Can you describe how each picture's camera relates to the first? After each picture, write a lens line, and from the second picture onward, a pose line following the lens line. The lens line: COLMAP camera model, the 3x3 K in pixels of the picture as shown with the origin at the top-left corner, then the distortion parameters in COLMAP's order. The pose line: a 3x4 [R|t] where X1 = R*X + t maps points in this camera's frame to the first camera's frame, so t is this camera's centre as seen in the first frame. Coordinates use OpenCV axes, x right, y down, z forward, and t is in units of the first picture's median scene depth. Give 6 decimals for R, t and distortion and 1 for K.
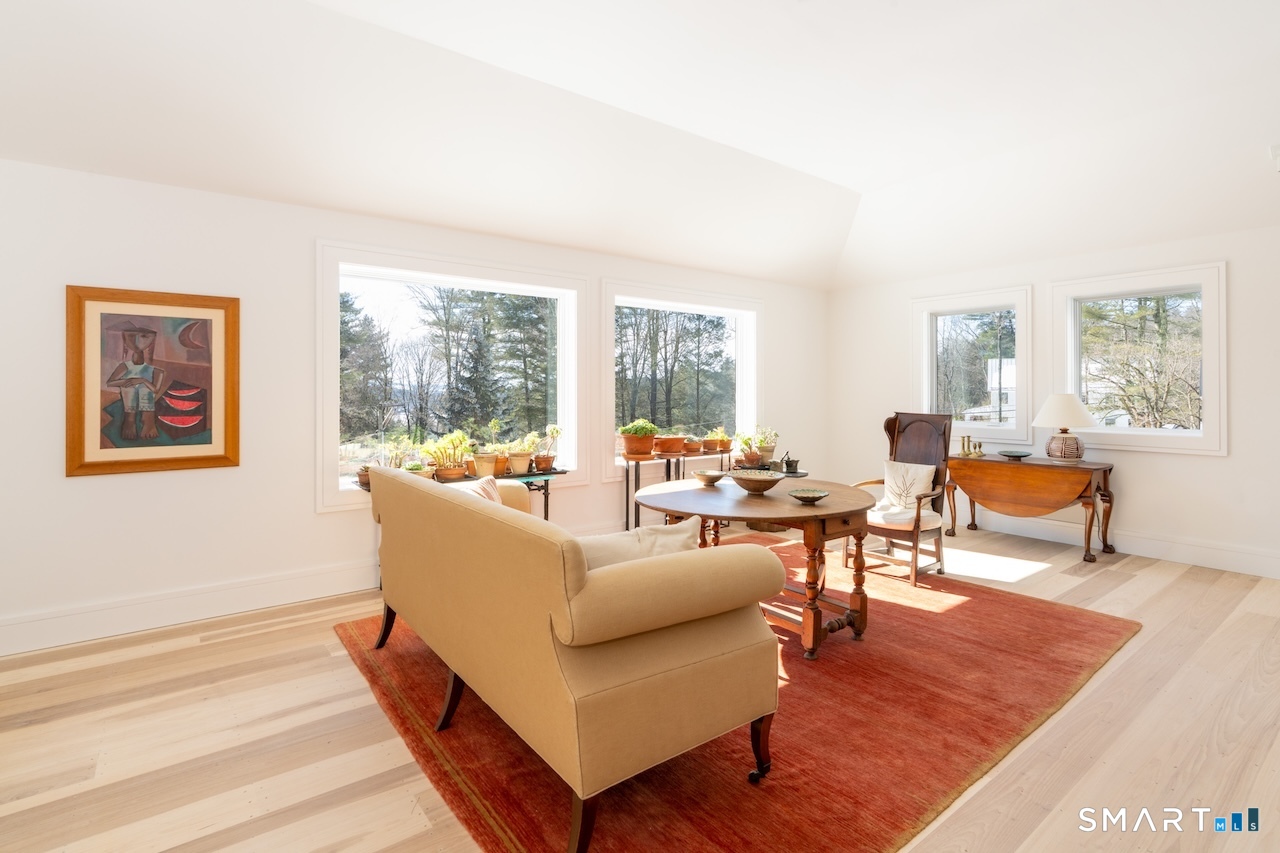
lens RADIAL K [[589.2, 0, 619.1], [0, 589.2, 398.2], [0, 0, 1]] dist [0.000707, -0.000087]
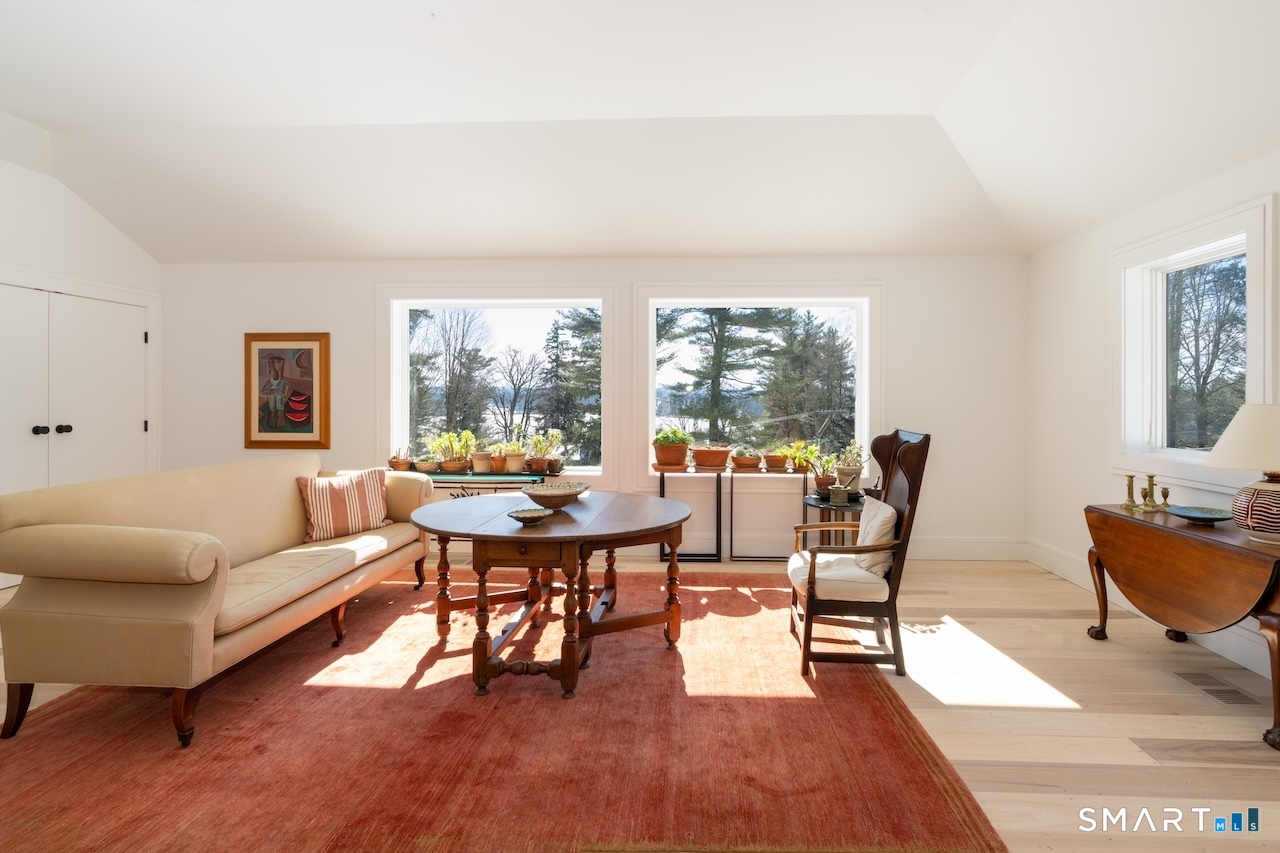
lens RADIAL K [[589.2, 0, 644.0], [0, 589.2, 415.3], [0, 0, 1]] dist [0.000707, -0.000087]
pose [[0.778614, 0.018706, -0.627224, 0.907131], [-0.008827, 0.999783, 0.018860, -0.001853], [0.627441, -0.009148, 0.778610, 0.383886]]
